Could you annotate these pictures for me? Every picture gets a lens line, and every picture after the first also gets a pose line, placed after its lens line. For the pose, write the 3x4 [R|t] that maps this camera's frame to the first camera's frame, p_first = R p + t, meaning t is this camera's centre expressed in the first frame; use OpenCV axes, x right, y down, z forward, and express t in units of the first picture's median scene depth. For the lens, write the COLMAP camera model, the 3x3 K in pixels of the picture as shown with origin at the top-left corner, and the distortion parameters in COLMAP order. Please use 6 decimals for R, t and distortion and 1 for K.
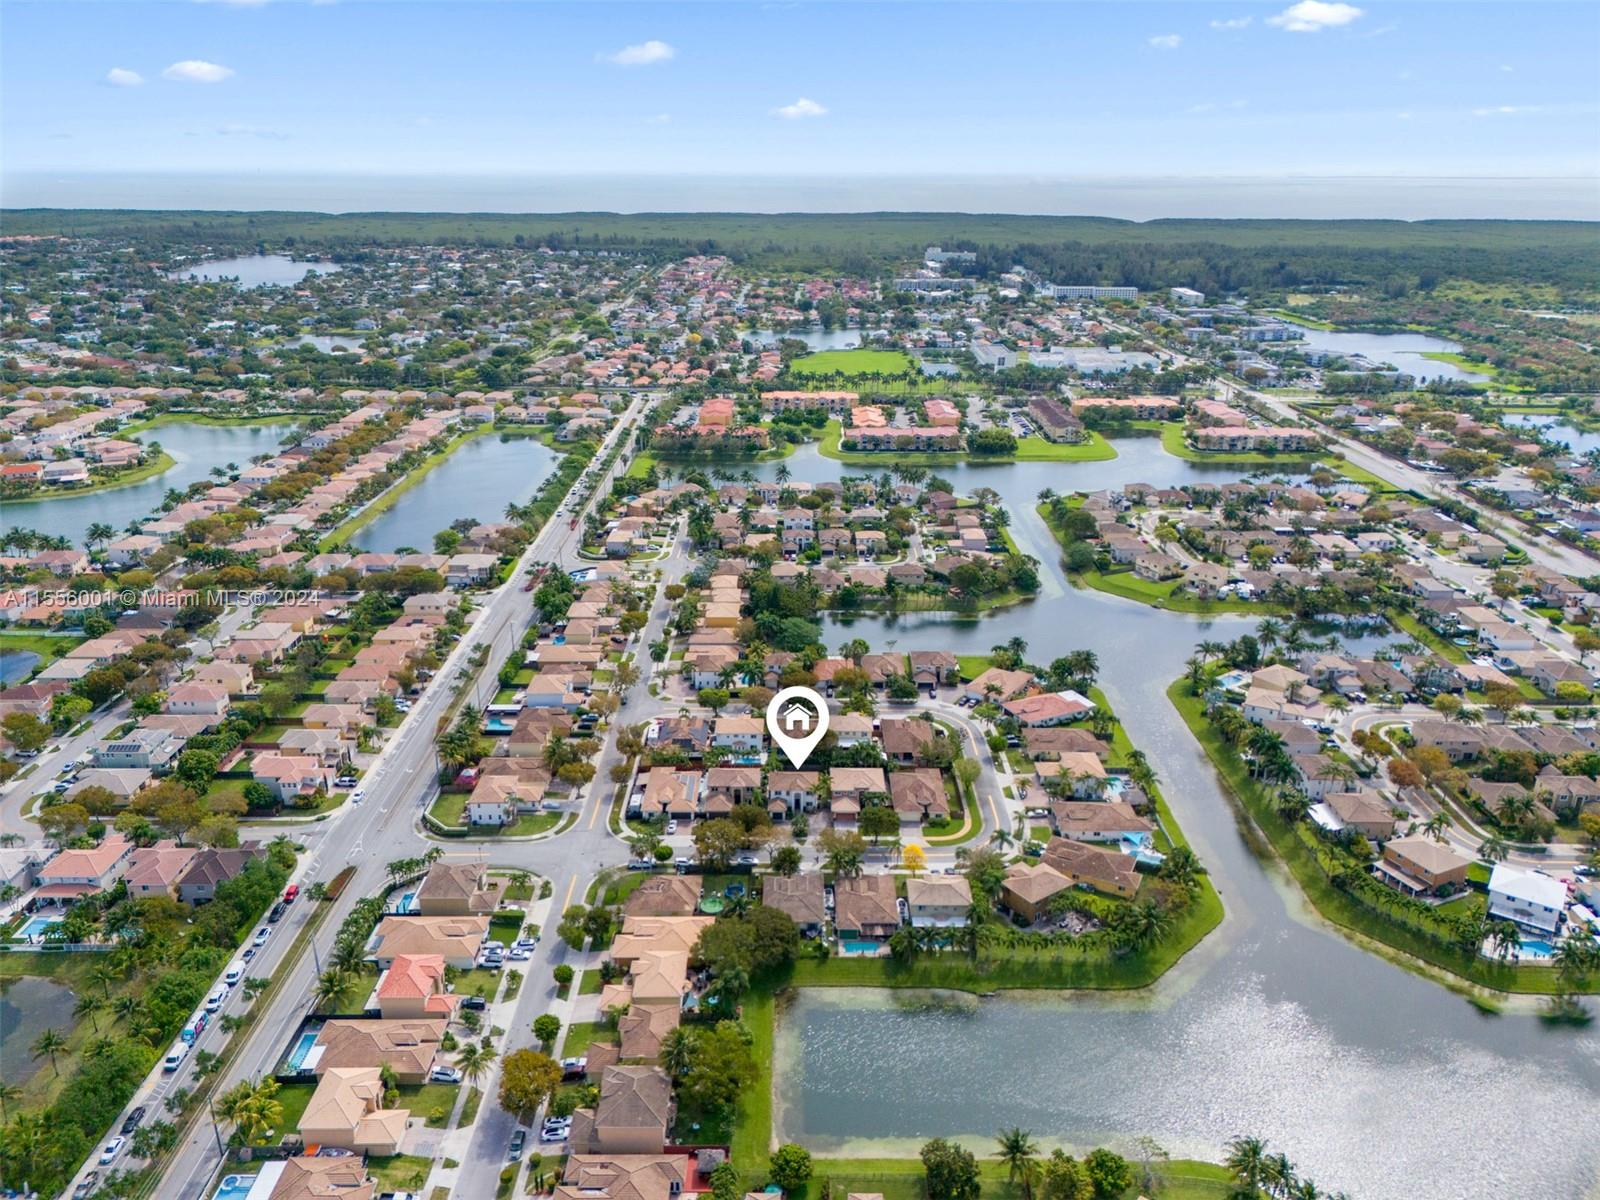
lens RADIAL K [[1204.4, 0, 800.0], [0, 1204.4, 600.0], [0, 0, 1]] dist [0.102030, -0.002208]
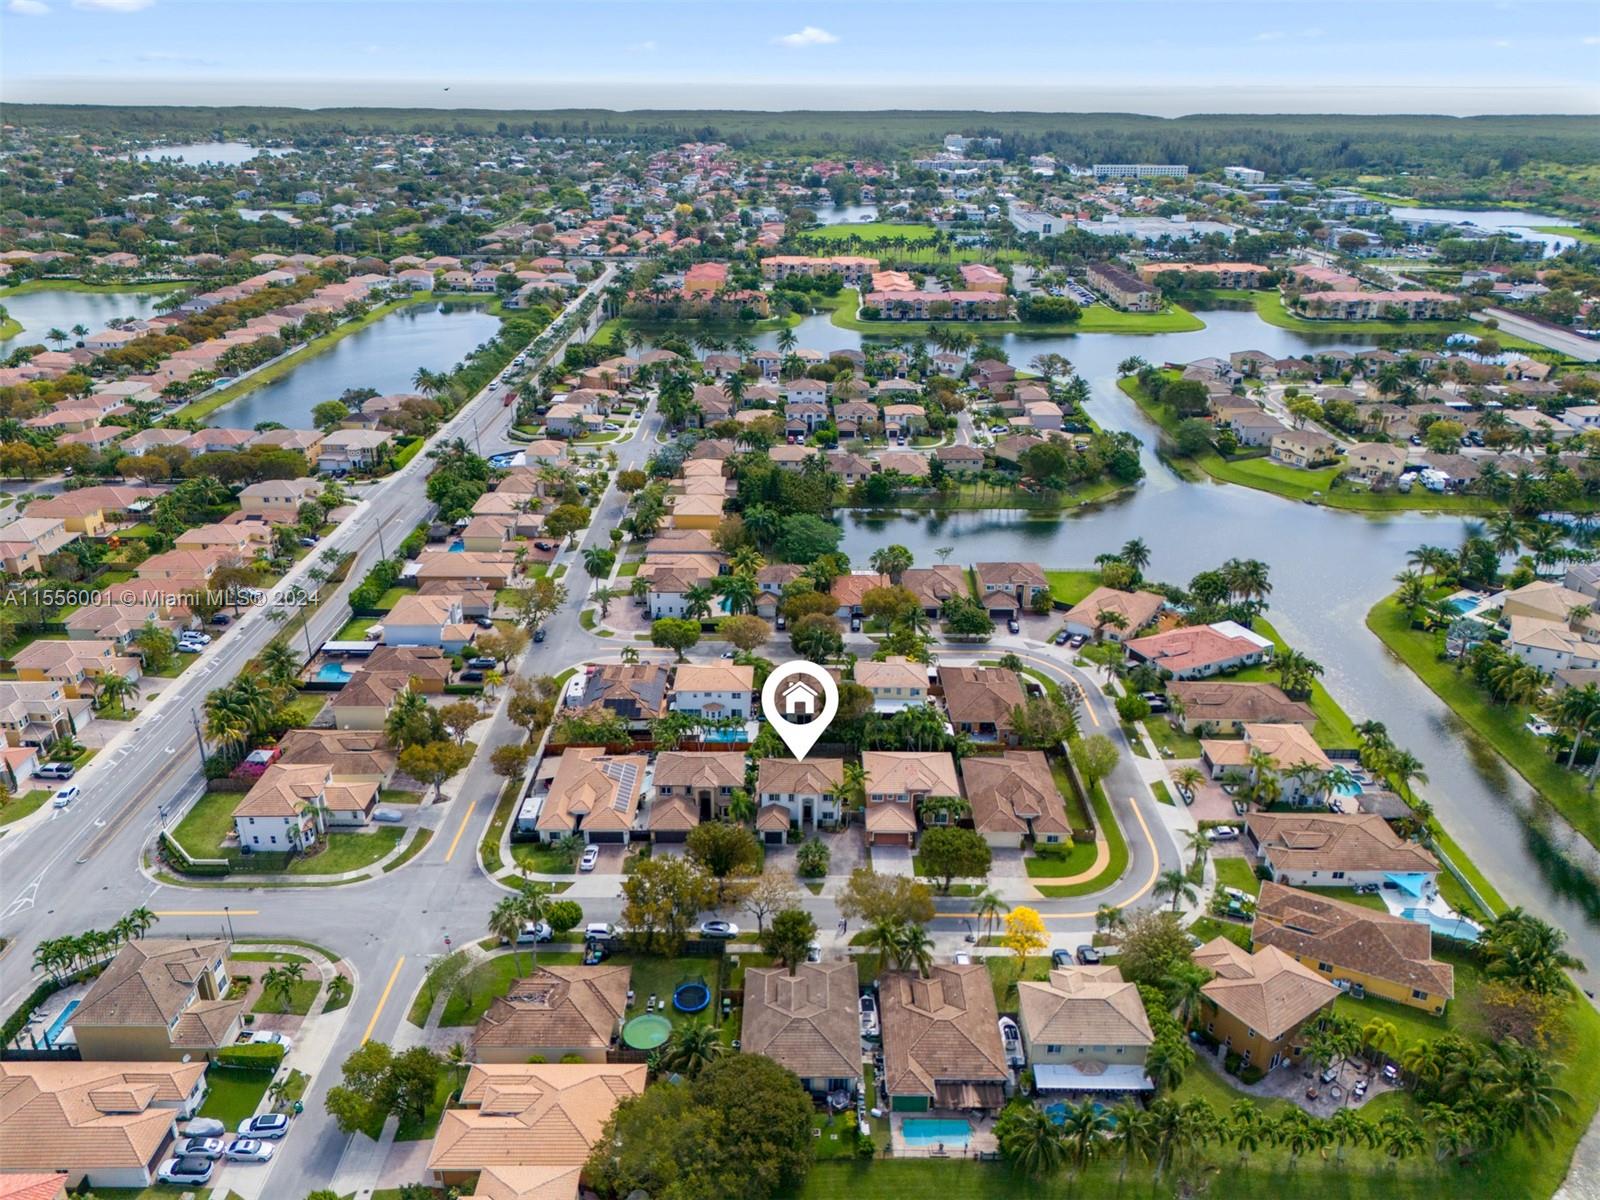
lens RADIAL K [[1204.4, 0, 800.0], [0, 1204.4, 600.0], [0, 0, 1]] dist [0.102030, -0.002208]
pose [[0.999988, 0.001915, -0.004569, -0.002539], [-0.001638, 0.998208, 0.059818, 0.022726], [0.004676, -0.059810, 0.998199, 0.321307]]
